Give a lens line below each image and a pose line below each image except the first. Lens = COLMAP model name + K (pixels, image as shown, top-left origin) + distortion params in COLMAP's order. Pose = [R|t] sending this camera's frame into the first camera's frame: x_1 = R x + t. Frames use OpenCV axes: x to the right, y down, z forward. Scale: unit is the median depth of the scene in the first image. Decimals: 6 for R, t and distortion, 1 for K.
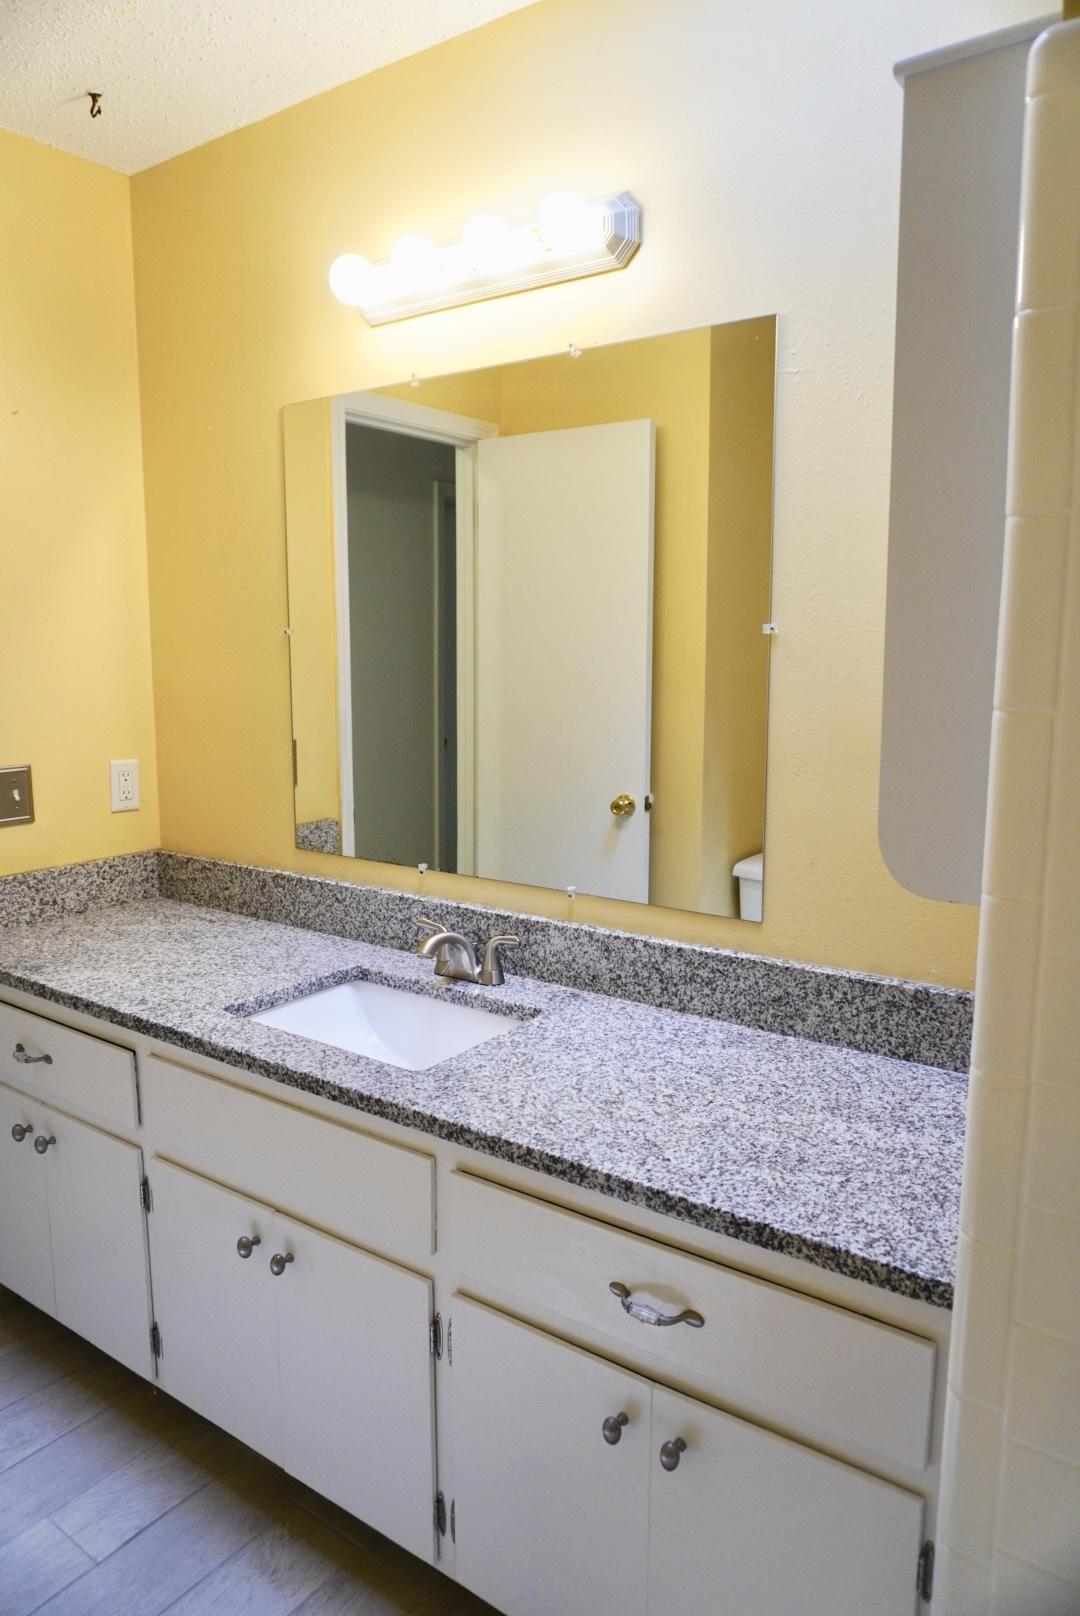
lens RADIAL K [[1078.7, 0, 538.6], [0, 1078.7, 802.9], [0, 0, 1]] dist [-0.044262, 0.037481]
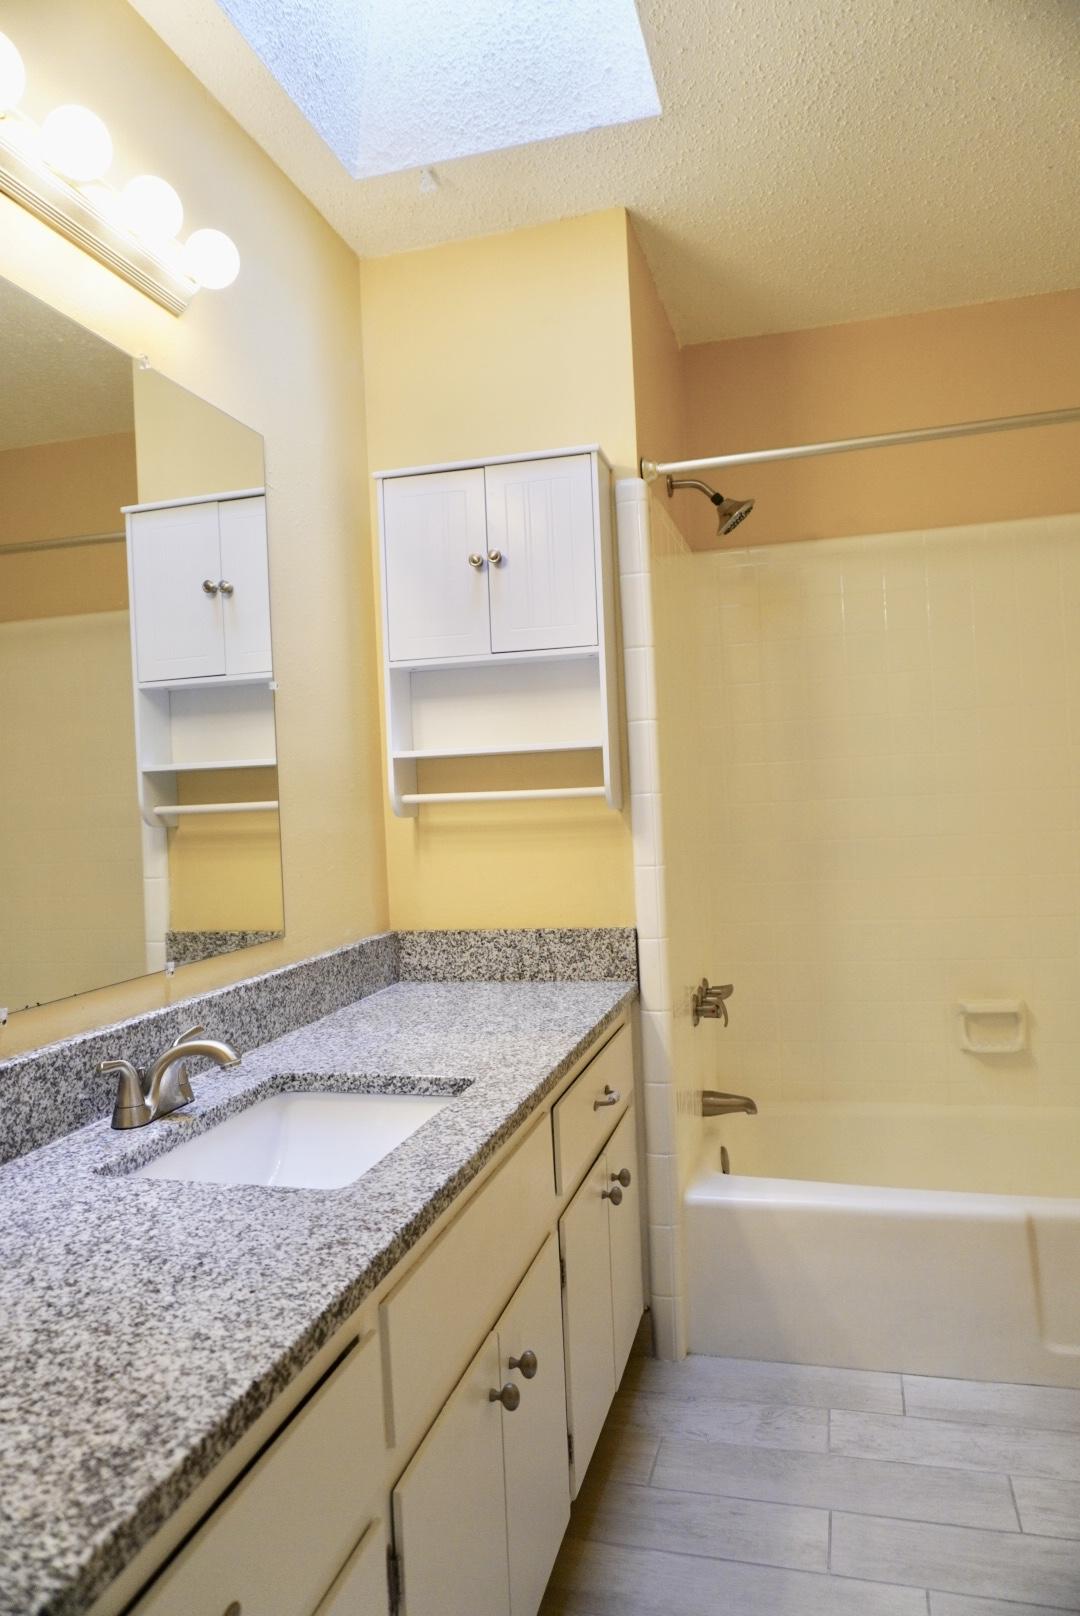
lens RADIAL K [[1078.7, 0, 538.6], [0, 1078.7, 811.0], [0, 0, 1]] dist [-0.044262, 0.037481]
pose [[-0.352944, 0.003034, 0.935640, -0.902806], [0.178890, 0.981766, 0.064298, -0.043562], [-0.918384, 0.190070, -0.347051, 1.044842]]
